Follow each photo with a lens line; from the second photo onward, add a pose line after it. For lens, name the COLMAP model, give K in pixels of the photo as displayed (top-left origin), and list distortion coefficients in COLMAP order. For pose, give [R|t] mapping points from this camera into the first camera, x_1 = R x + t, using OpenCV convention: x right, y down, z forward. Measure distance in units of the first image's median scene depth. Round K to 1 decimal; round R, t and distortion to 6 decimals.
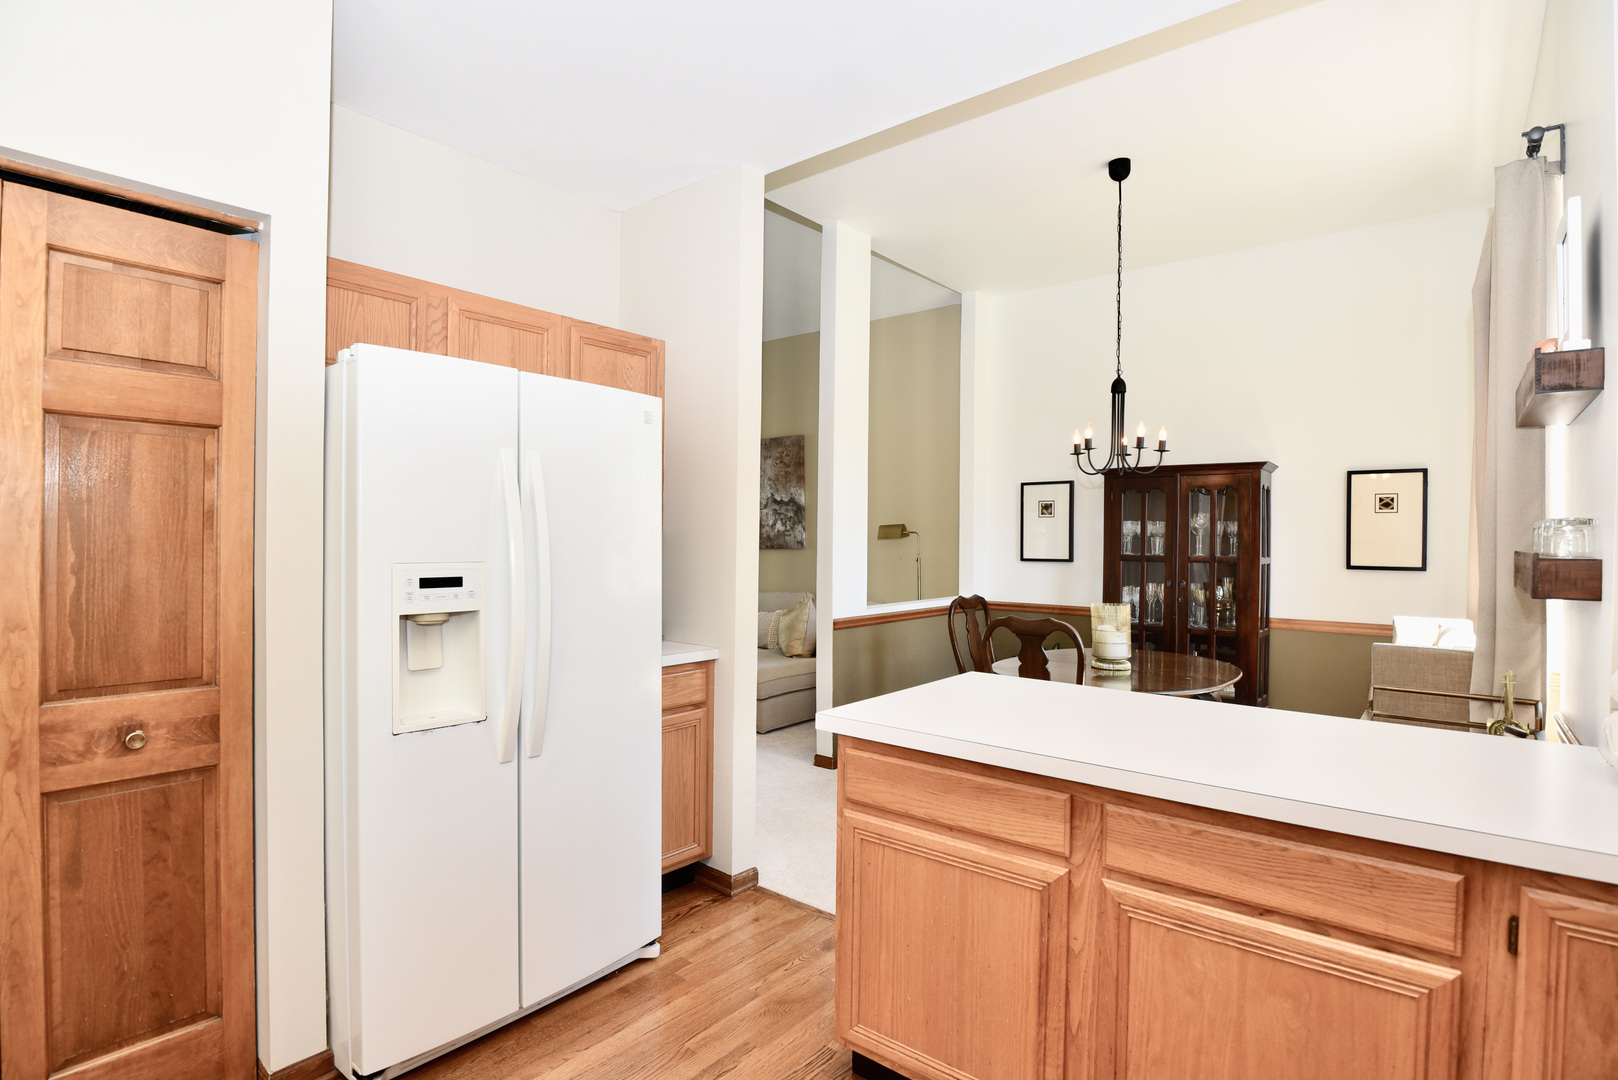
lens RADIAL K [[813.1, 0, 806.9], [0, 813.1, 543.7], [0, 0, 1]] dist [-0.000815, -0.000191]
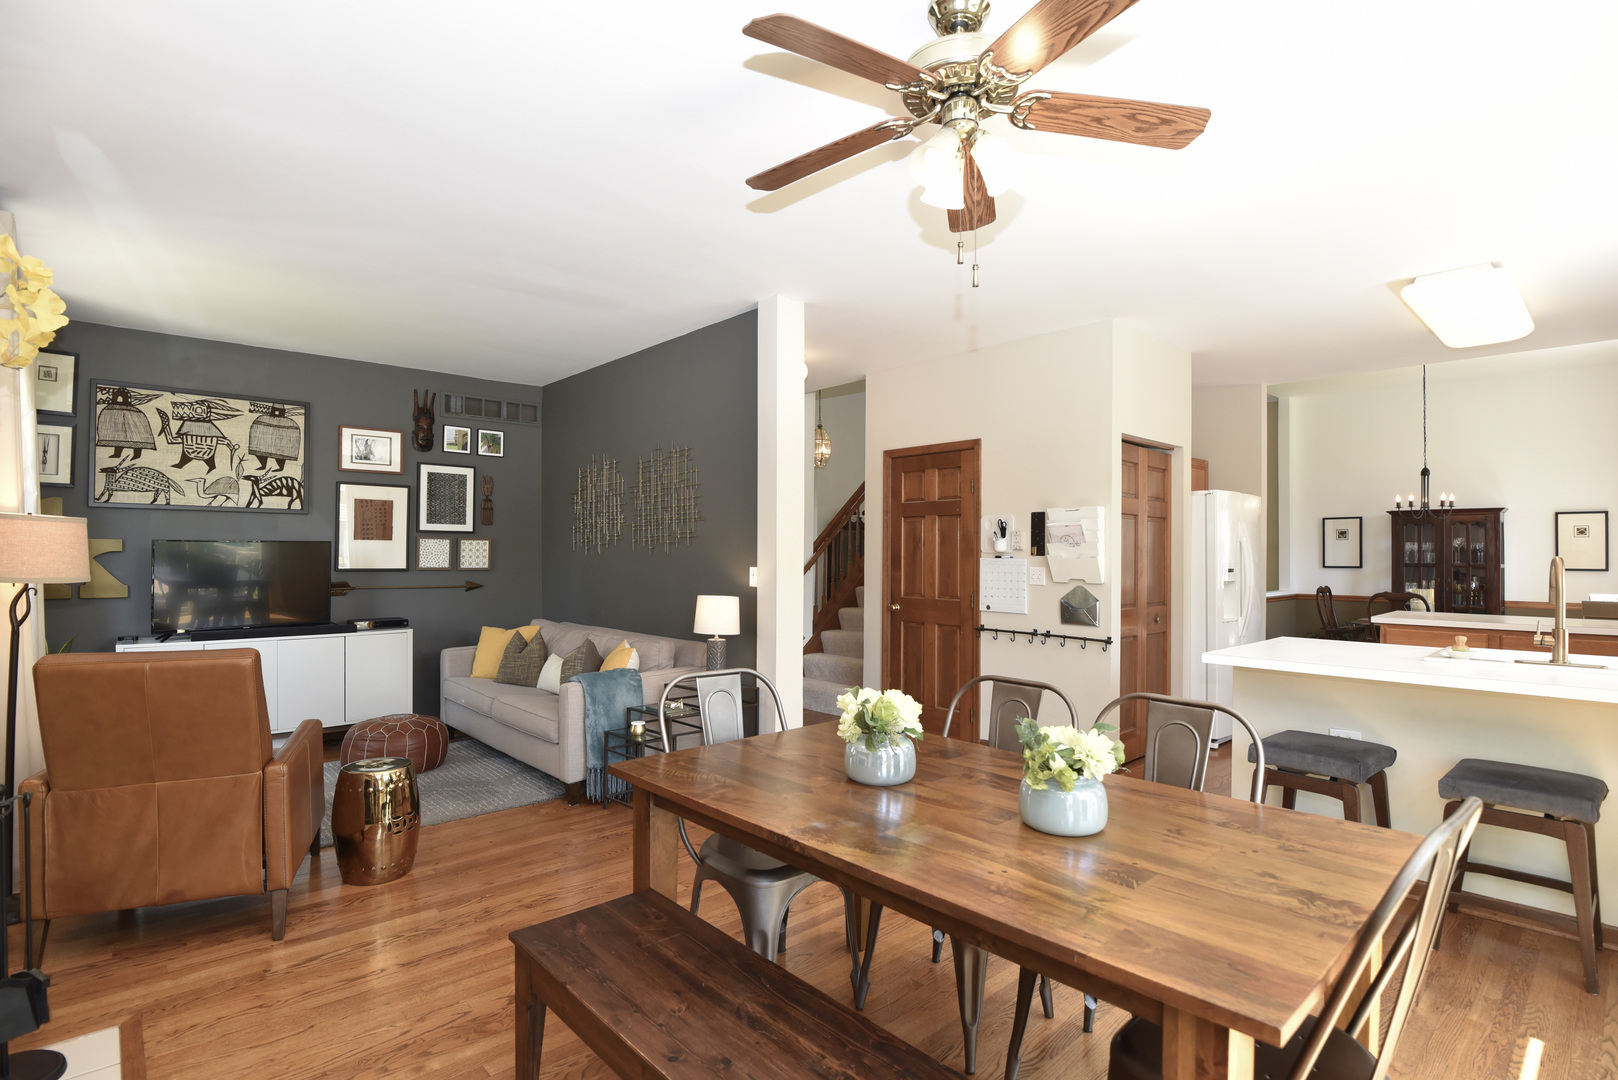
lens RADIAL K [[813.1, 0, 811.4], [0, 813.1, 543.1], [0, 0, 1]] dist [-0.000815, -0.000191]
pose [[0.993257, -0.007891, -0.115667, -0.657801], [0.005843, 0.999820, -0.018032, -0.003656], [0.115788, 0.017234, 0.993124, -0.831995]]
